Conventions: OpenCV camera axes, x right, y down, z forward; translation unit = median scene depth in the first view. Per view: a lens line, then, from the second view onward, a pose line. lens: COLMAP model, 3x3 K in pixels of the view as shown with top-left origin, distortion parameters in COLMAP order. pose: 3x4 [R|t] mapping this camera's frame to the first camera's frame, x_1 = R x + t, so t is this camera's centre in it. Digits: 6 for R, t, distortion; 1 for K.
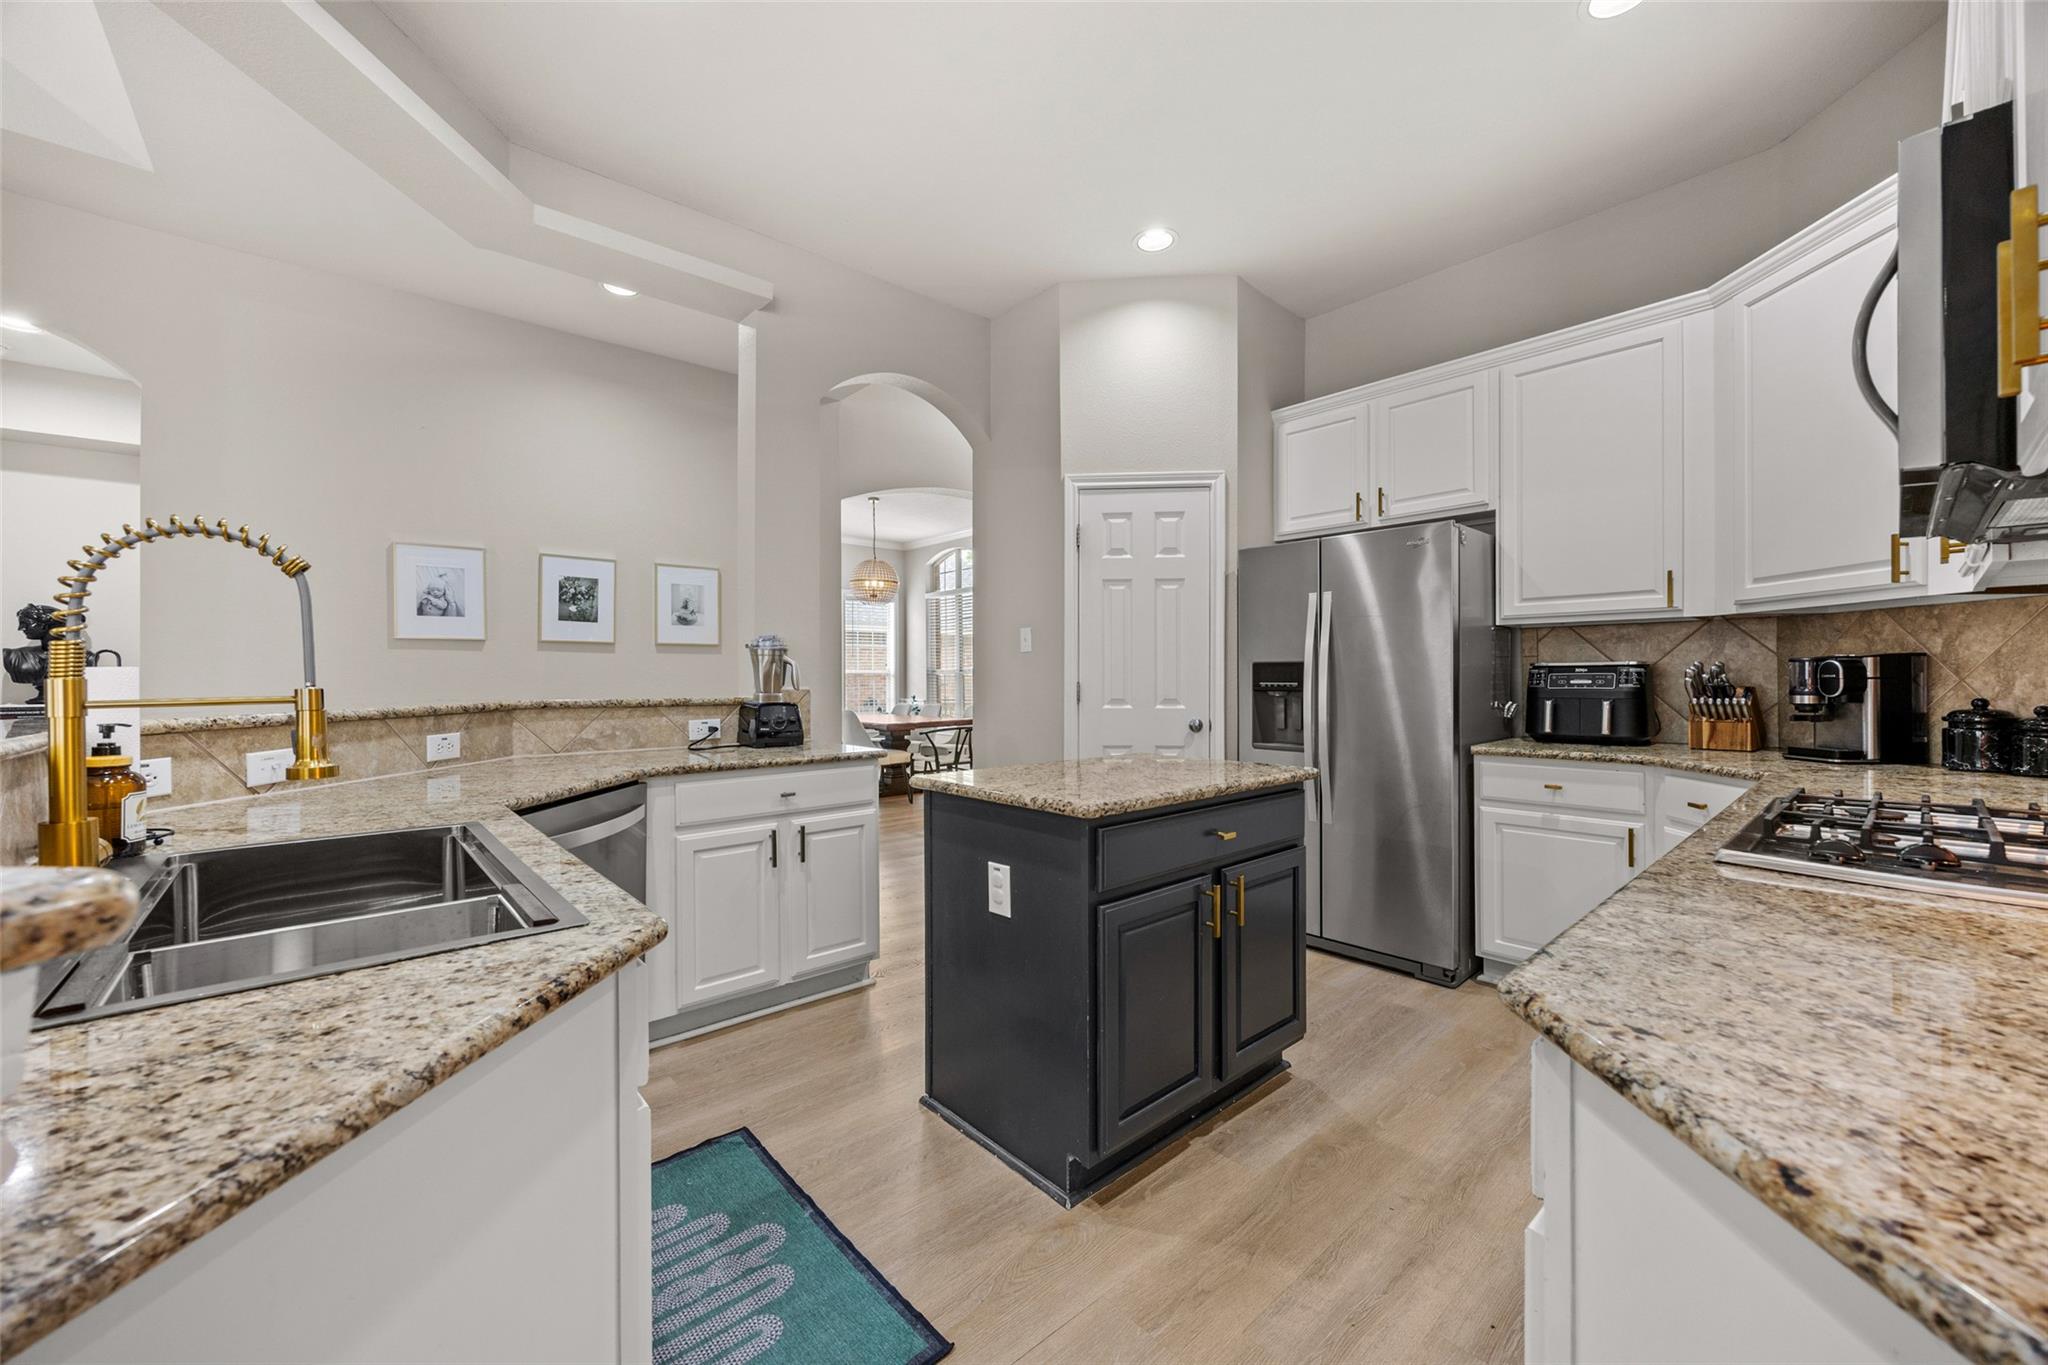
lens RADIAL K [[785.1, 0, 1017.5], [0, 785.1, 672.2], [0, 0, 1]] dist [-0.000352, 0.000191]
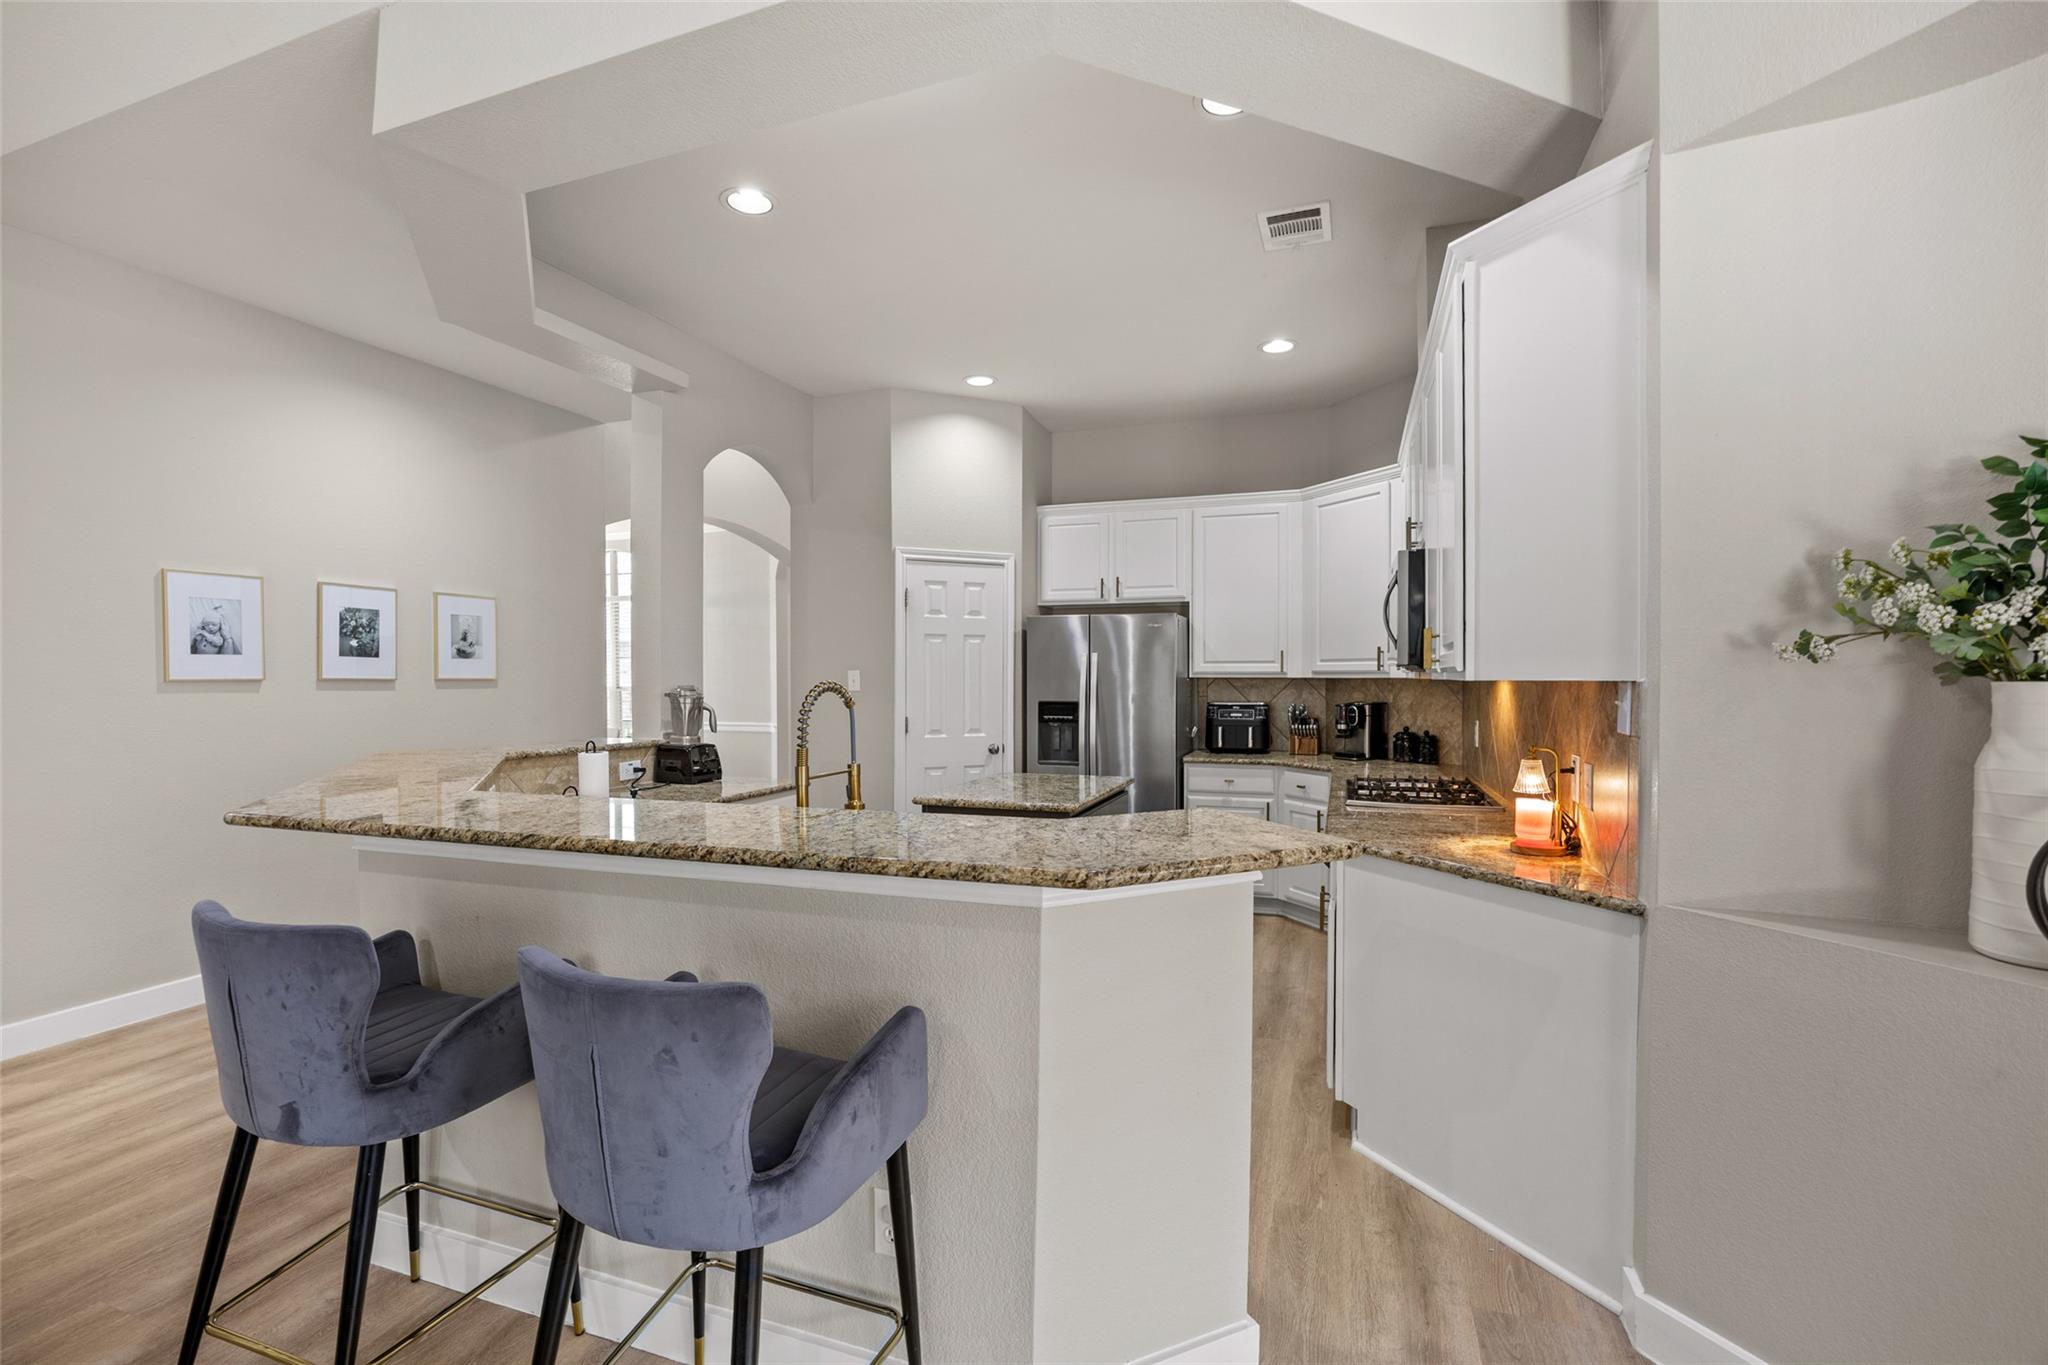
lens RADIAL K [[895.7, 0, 1029.1], [0, 895.7, 688.7], [0, 0, 1]] dist [-0.011918, -0.000111]
pose [[0.874250, -0.003543, 0.485463, -0.514214], [-0.005076, 0.999852, 0.016438, -0.065583], [-0.485449, -0.016835, 0.874103, -0.376181]]
